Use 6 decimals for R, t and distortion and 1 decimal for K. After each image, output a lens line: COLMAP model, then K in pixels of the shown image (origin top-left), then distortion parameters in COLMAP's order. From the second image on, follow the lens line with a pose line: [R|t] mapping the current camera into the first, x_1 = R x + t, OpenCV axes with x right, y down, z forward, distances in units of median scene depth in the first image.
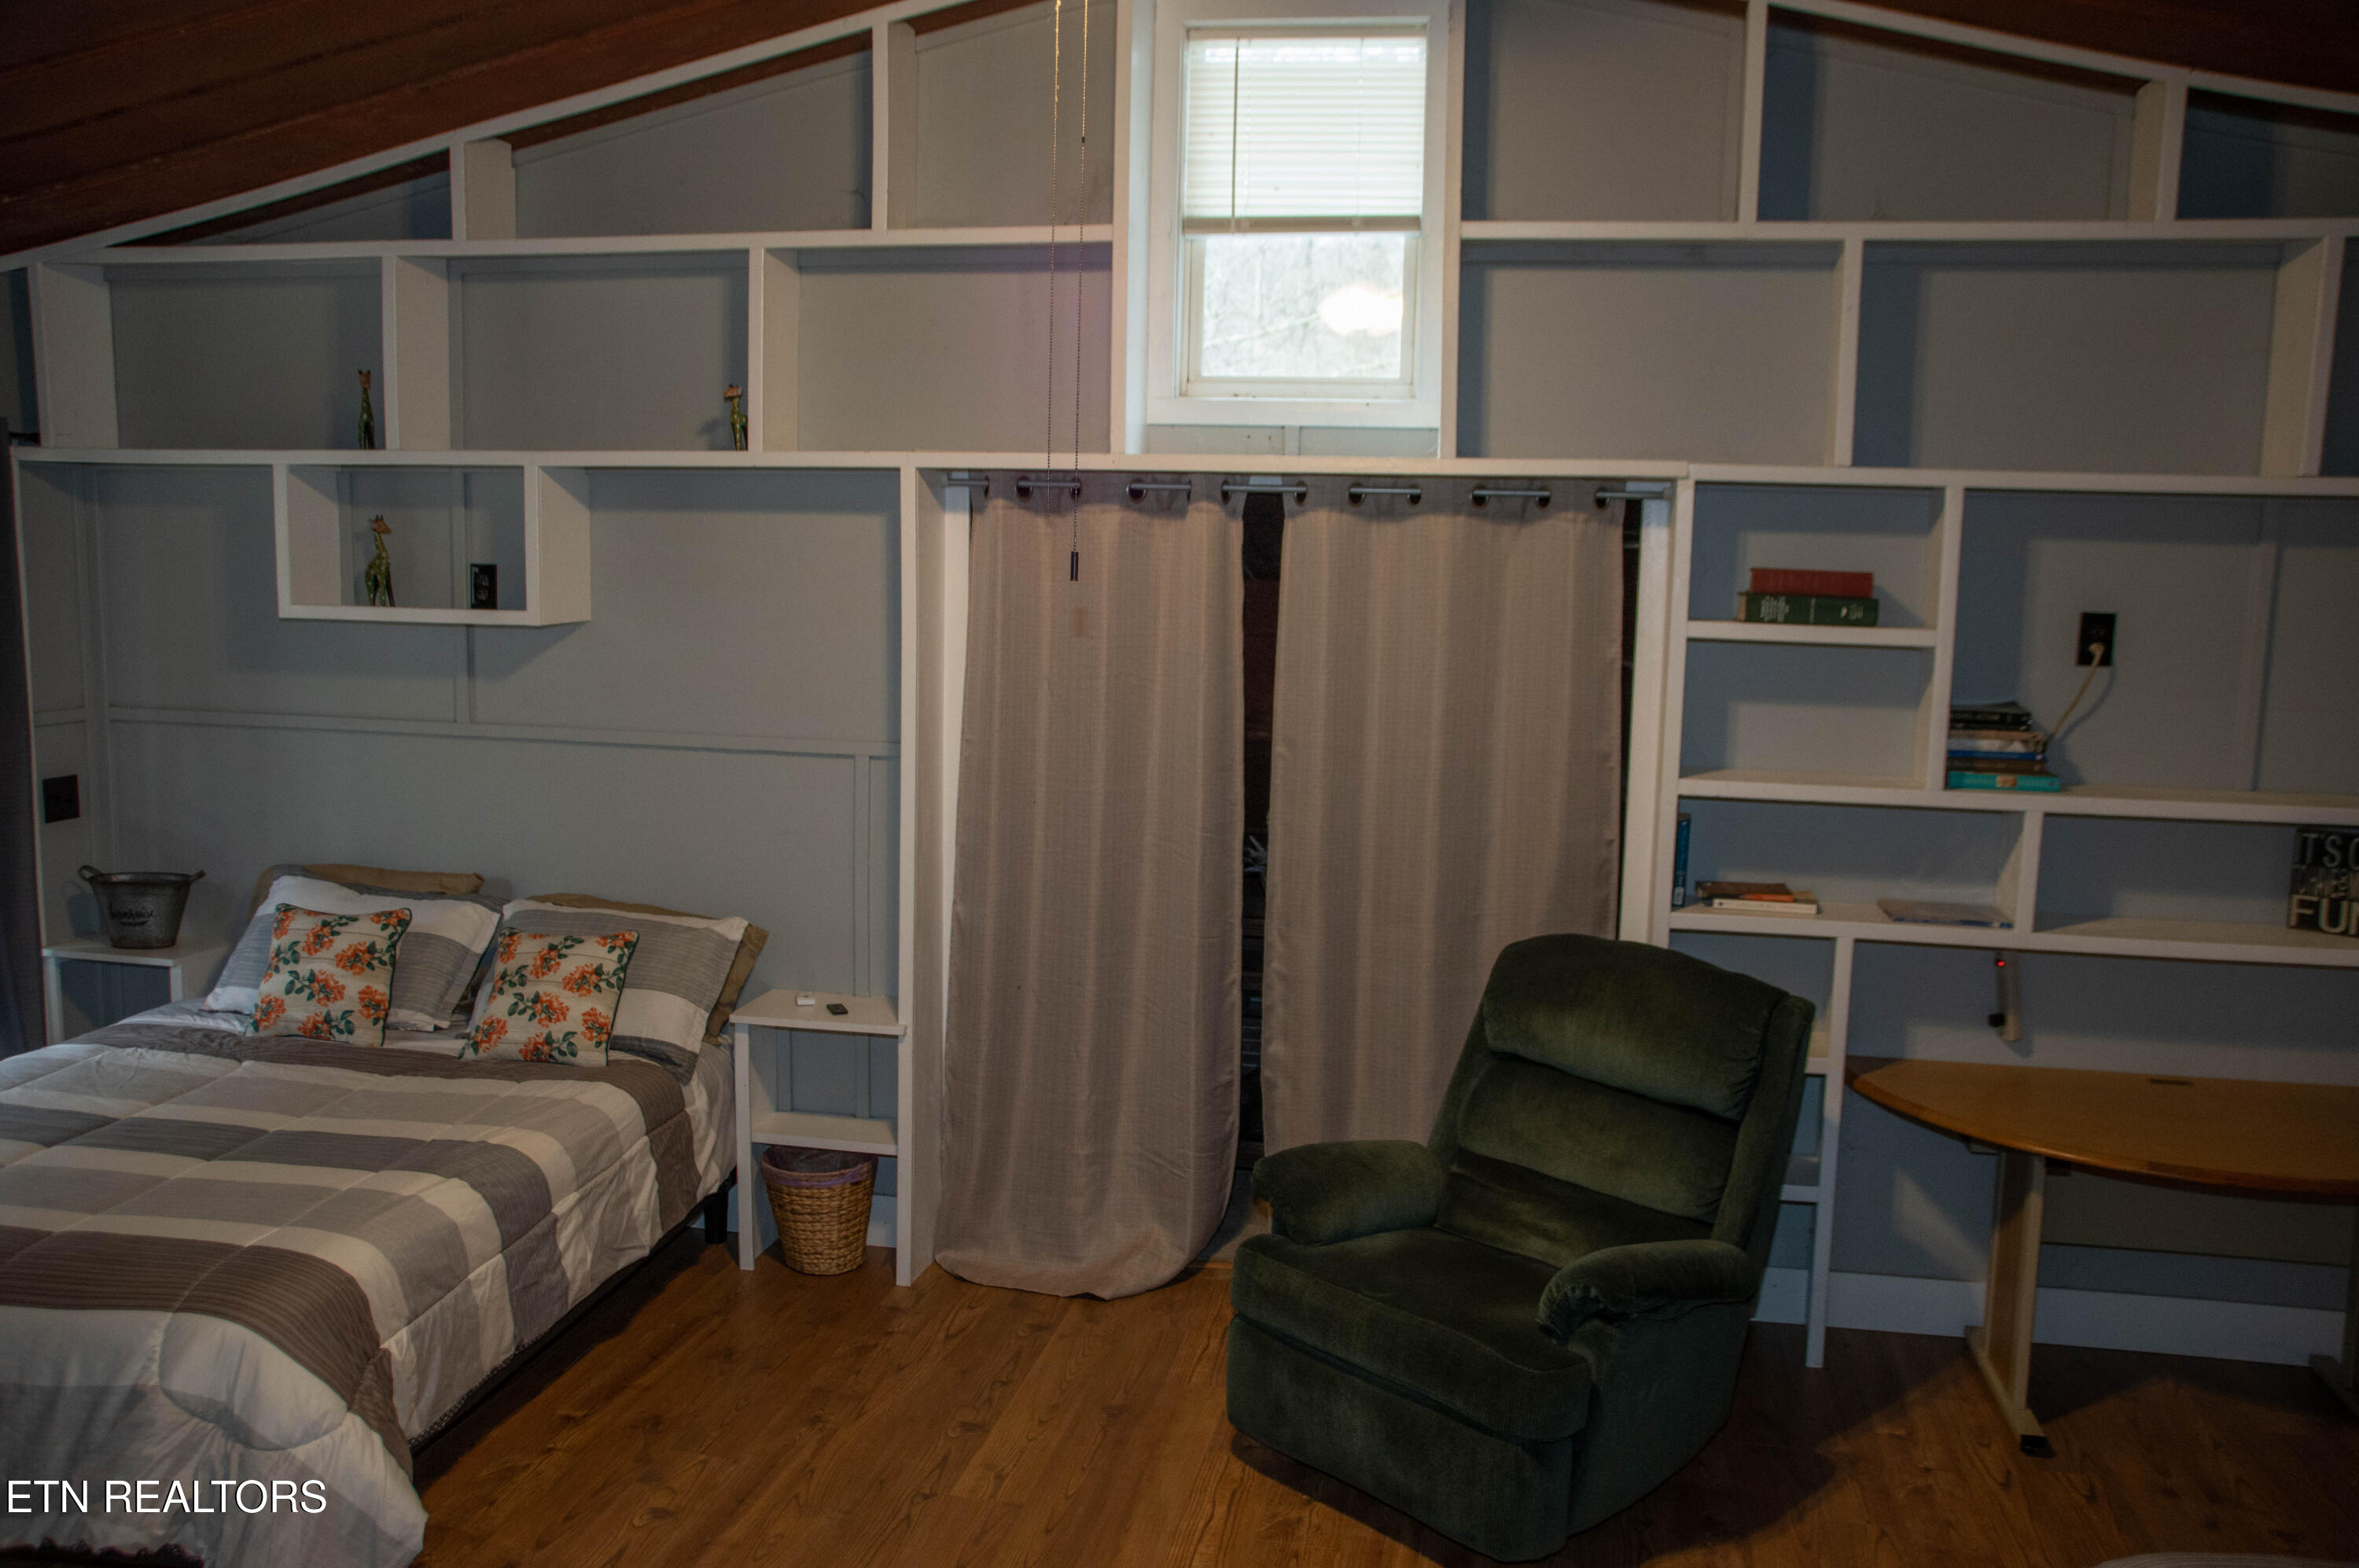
lens RADIAL K [[1883.8, 0, 1186.1], [0, 1883.8, 794.3], [0, 0, 1]] dist [-0.143000, 0.178606]
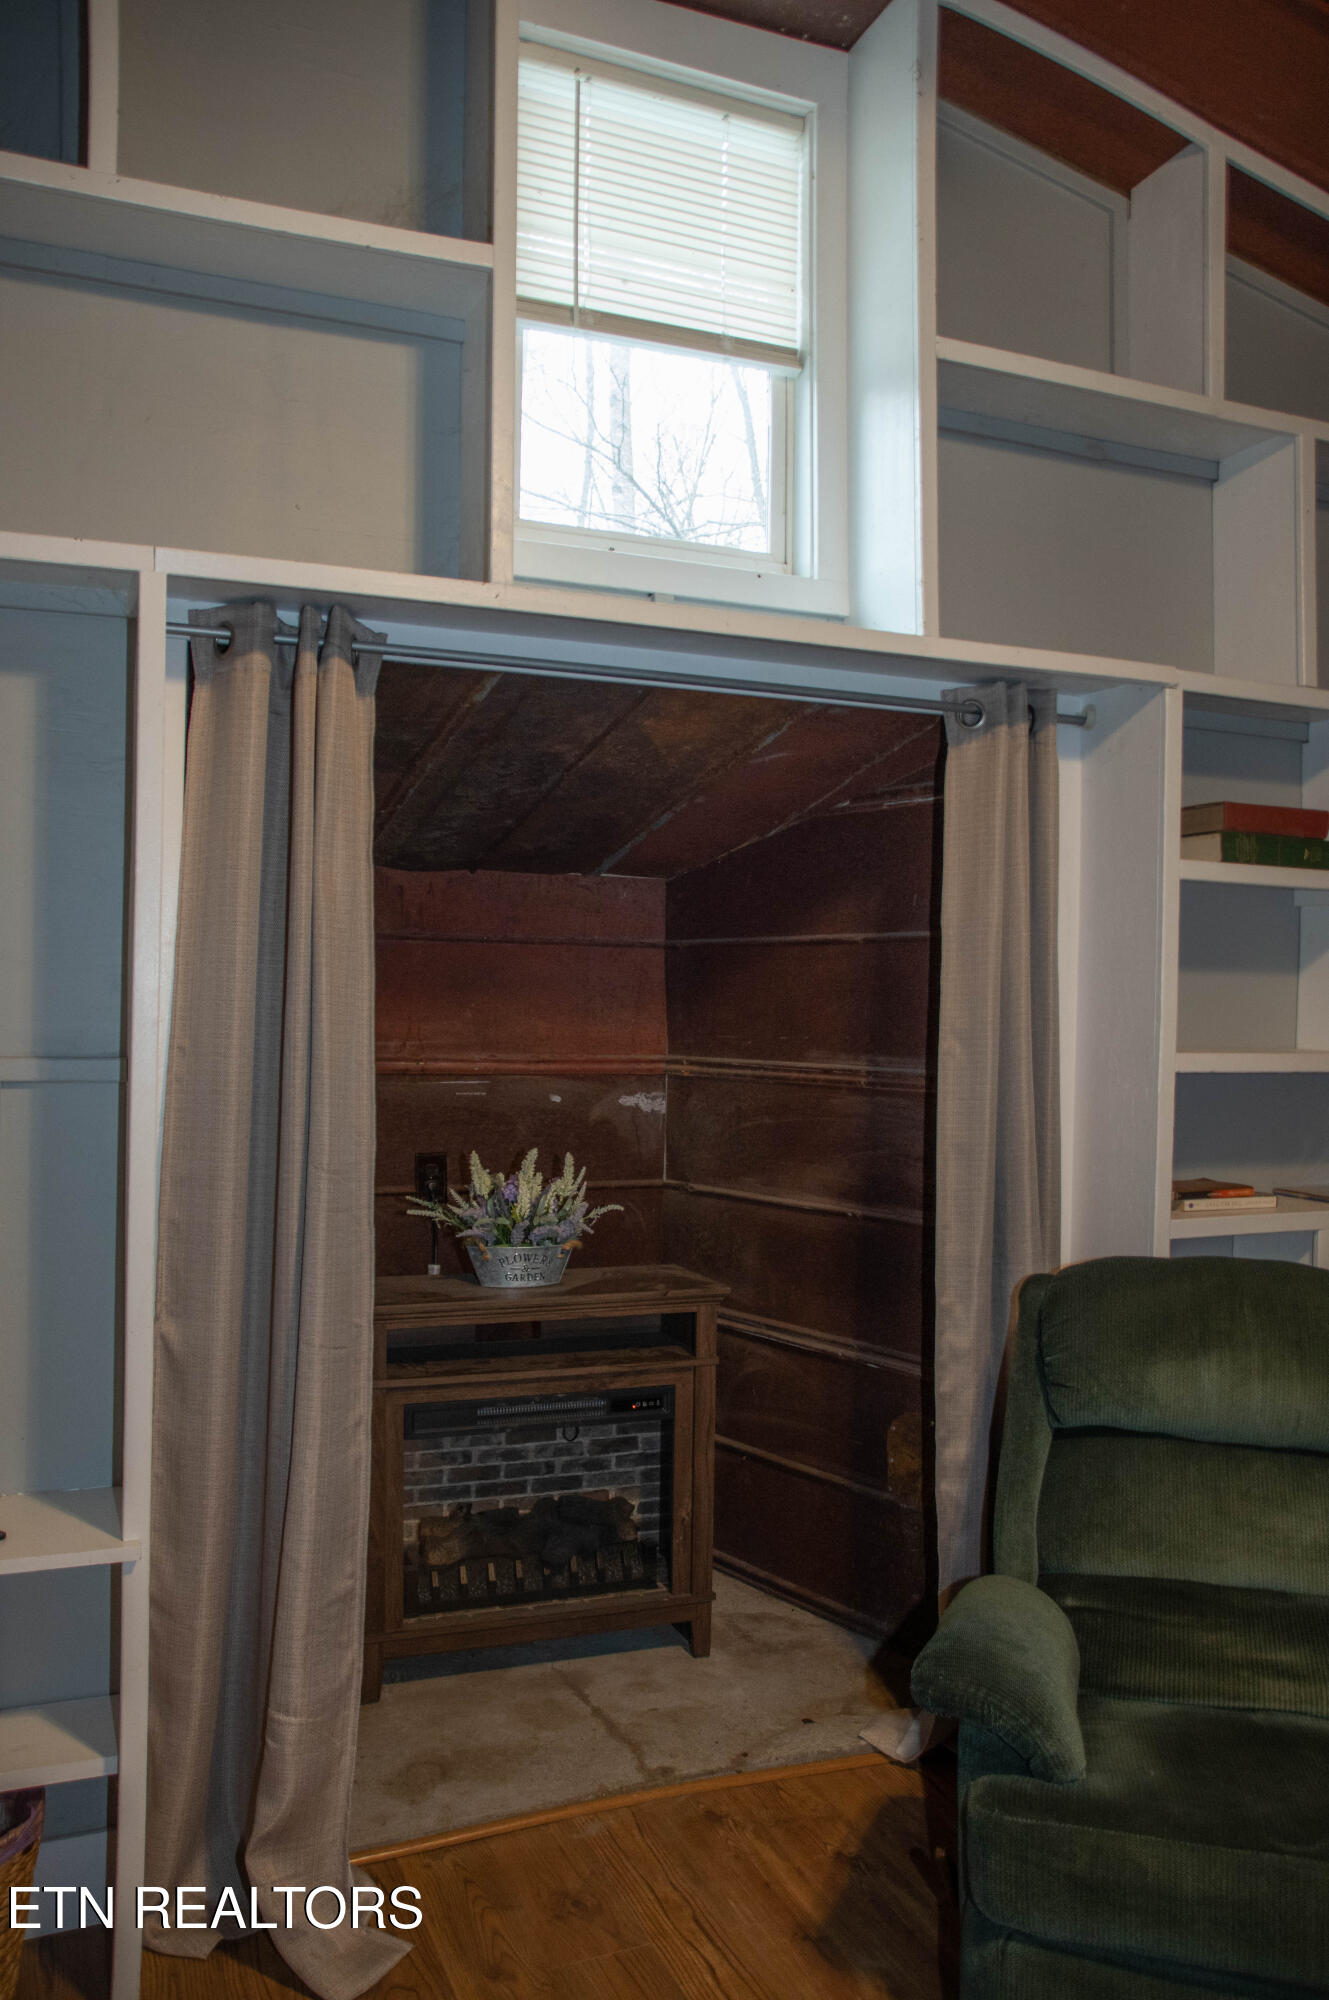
lens RADIAL K [[1597.1, 0, 664.5], [0, 1597.1, 1000.0], [0, 0, 1]] dist [-0.143000, 0.178606]
pose [[0.837116, -0.009121, 0.546949, -0.287763], [0.073724, 0.992620, -0.096284, 0.017886], [-0.542034, 0.120925, 0.831611, 0.527808]]
